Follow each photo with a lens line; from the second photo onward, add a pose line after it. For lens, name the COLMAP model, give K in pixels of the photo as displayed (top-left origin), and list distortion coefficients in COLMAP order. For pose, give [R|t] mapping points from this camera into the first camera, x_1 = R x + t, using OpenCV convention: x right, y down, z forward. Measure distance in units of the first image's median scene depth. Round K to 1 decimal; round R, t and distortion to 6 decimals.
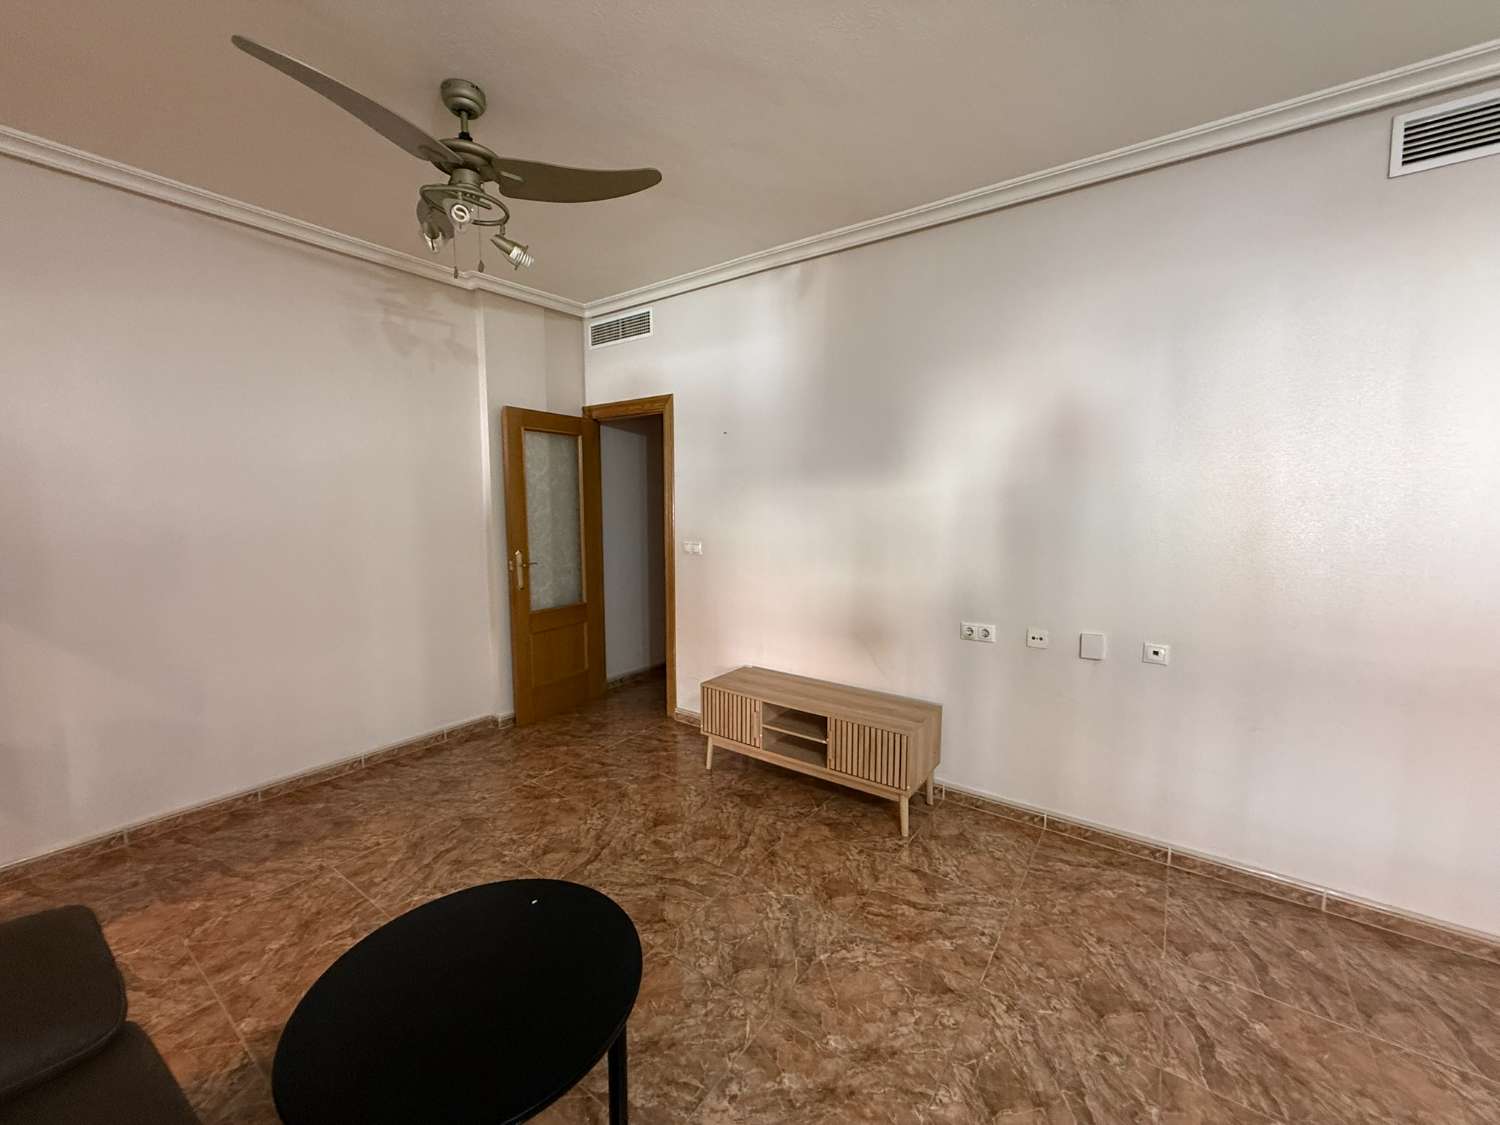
lens RADIAL K [[595.9, 0, 750.6], [0, 595.9, 559.7], [0, 0, 1]] dist [-0.001497, 0.000881]
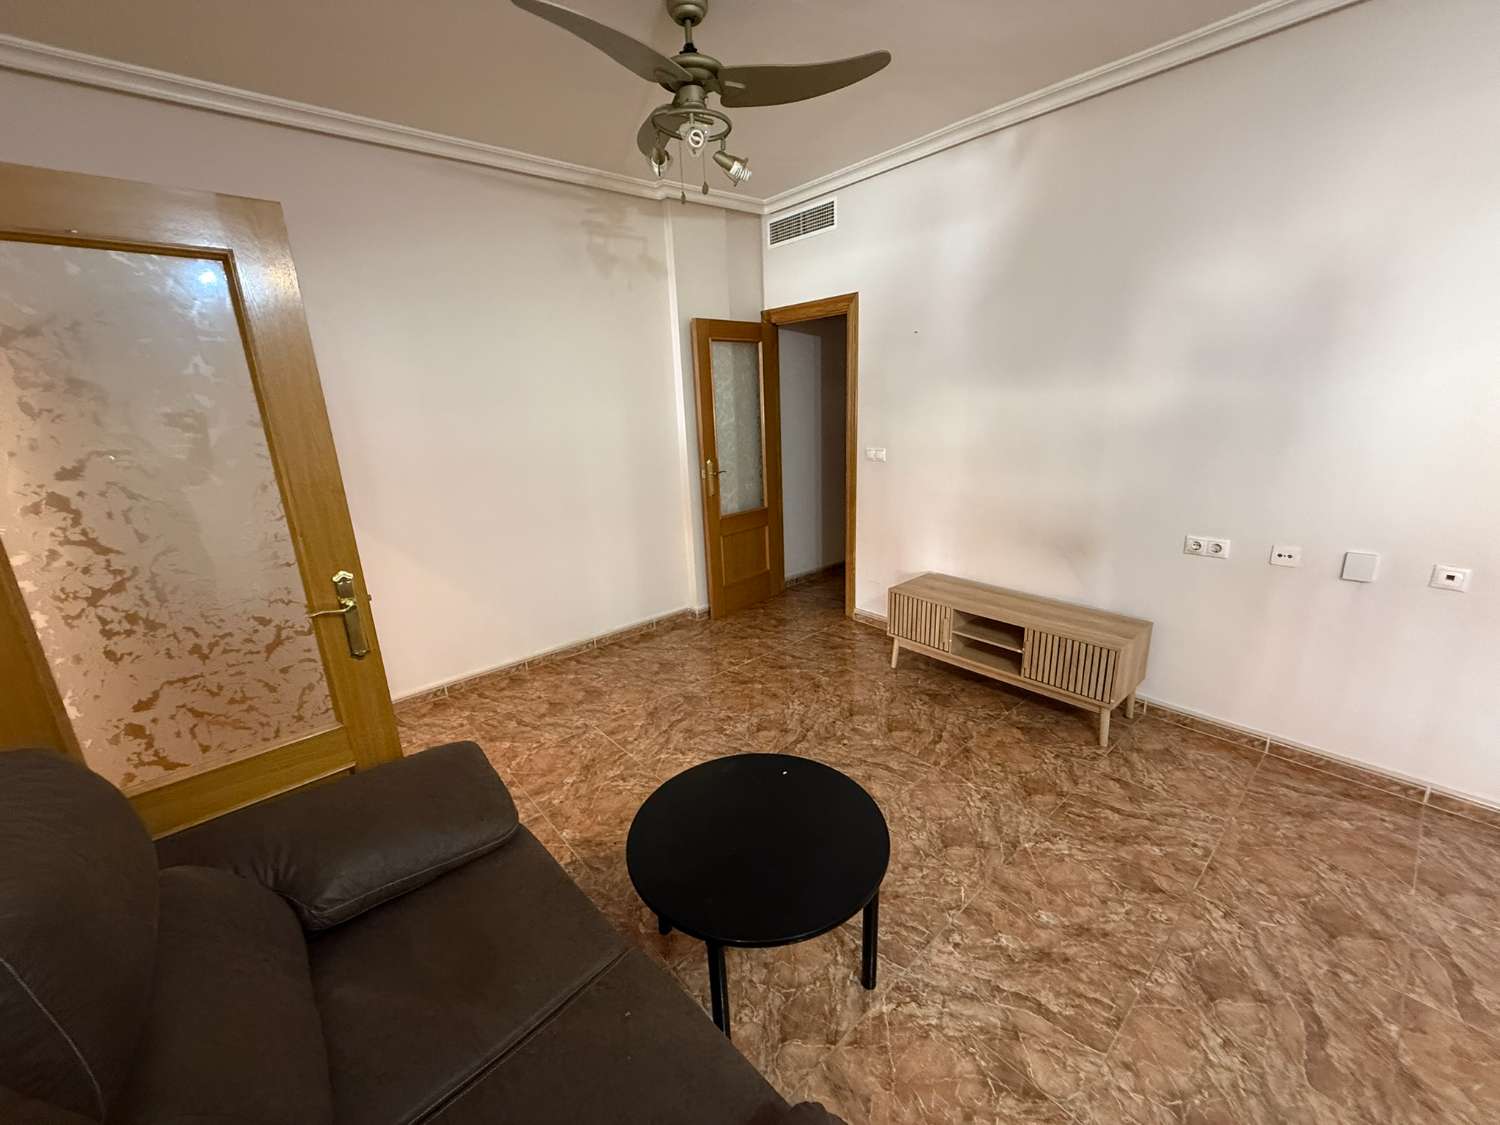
lens RADIAL K [[595.9, 0, 750.8], [0, 595.9, 559.9], [0, 0, 1]] dist [-0.001497, 0.000881]
pose [[0.972651, 0.023901, -0.231038, -0.104716], [0.016885, 0.984784, 0.172960, -0.033917], [0.231656, -0.172131, 0.957448, -0.054586]]
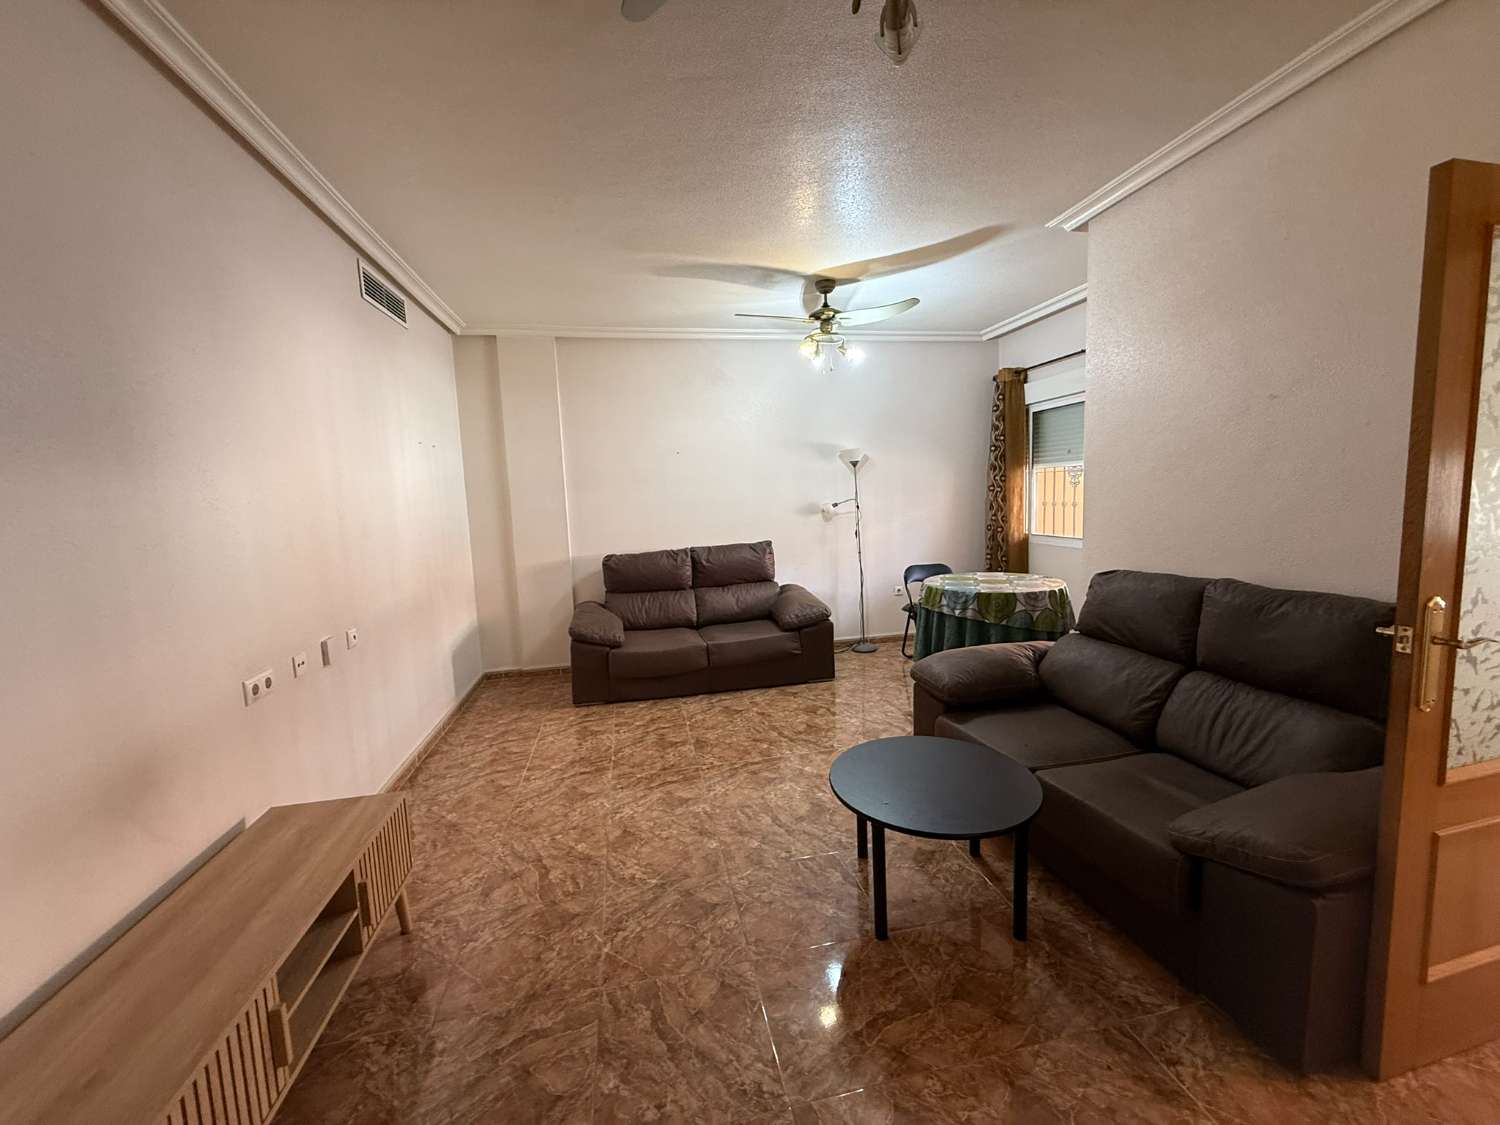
lens RADIAL K [[595.9, 0, 746.1], [0, 595.9, 560.4], [0, 0, 1]] dist [-0.001497, 0.000881]
pose [[-0.729883, -0.047117, 0.681946, -0.621041], [0.108511, 0.976986, 0.183641, -0.112051], [-0.674904, 0.208035, -0.707973, 1.258695]]
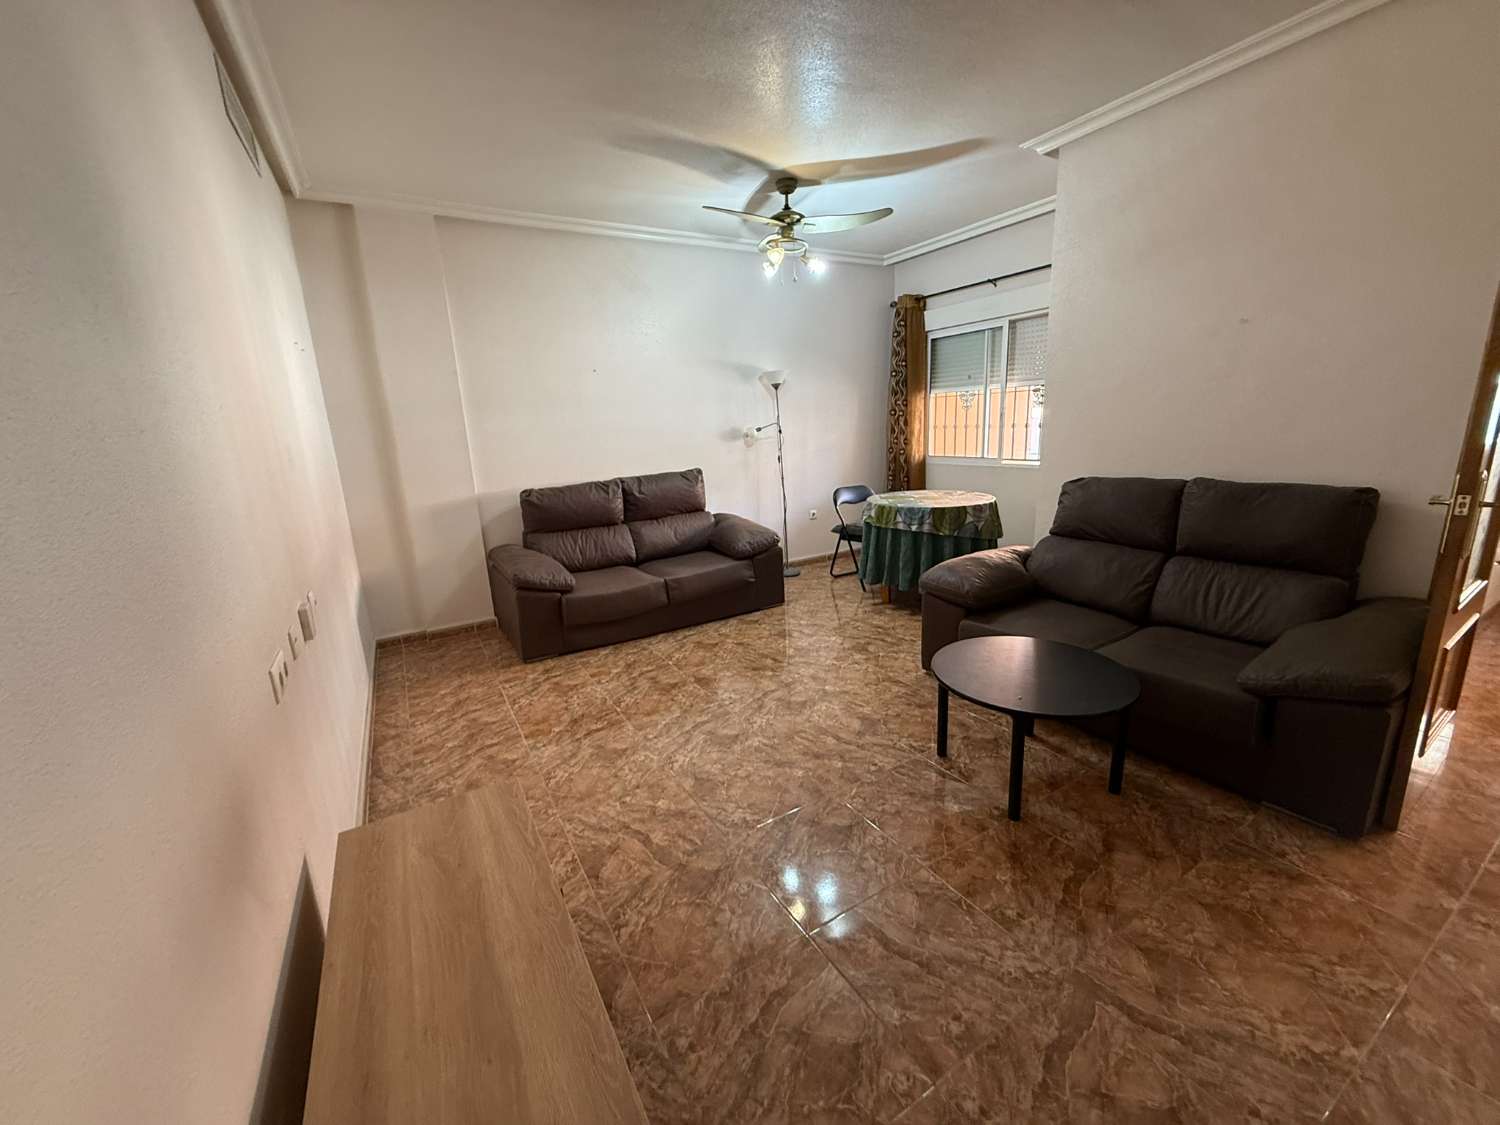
lens RADIAL K [[595.9, 0, 747.3], [0, 595.9, 560.6], [0, 0, 1]] dist [-0.001497, 0.000881]
pose [[-0.914396, -0.052882, 0.401352, -0.207108], [0.085213, 0.944074, 0.318531, -0.113577], [-0.395751, 0.325464, -0.858752, 1.448583]]
